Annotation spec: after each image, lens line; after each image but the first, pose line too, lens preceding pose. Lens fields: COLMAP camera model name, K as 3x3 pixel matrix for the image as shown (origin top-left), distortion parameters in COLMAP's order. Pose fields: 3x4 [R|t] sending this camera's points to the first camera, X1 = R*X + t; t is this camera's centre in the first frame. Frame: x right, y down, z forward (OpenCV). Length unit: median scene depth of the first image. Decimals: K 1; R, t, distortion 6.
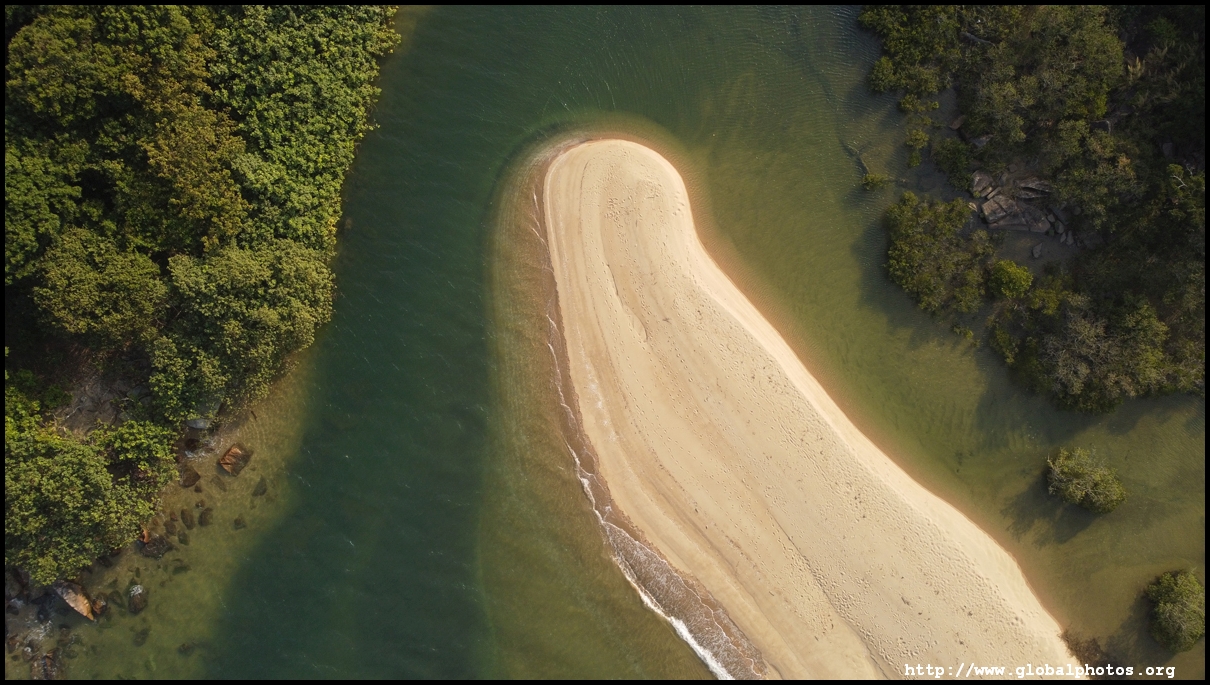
lens RADIAL K [[911.3, 0, 605.0], [0, 911.3, 342.5], [0, 0, 1]] dist [0.022900, -0.020532]
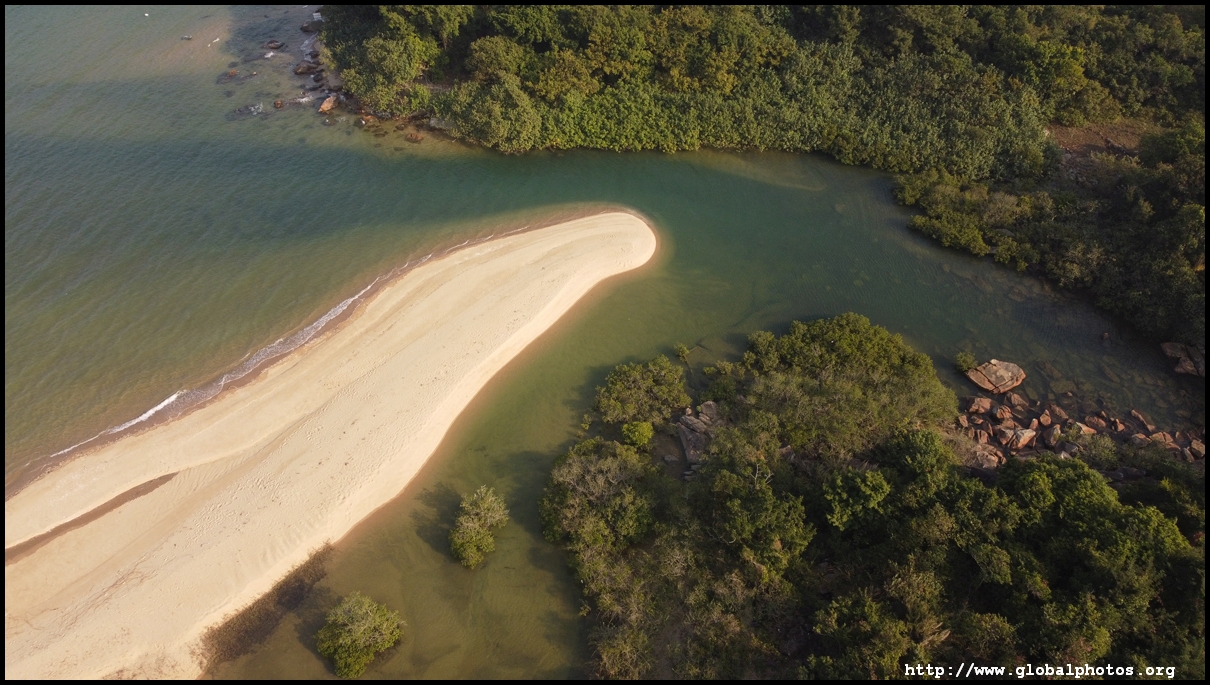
lens RADIAL K [[911.3, 0, 605.0], [0, 911.3, 342.5], [0, 0, 1]] dist [0.022900, -0.020532]
pose [[0.255347, 0.642396, -0.722583, 1.204827], [-0.966790, 0.177937, -0.183454, 0.165444], [0.010724, 0.745430, 0.666497, 0.127881]]
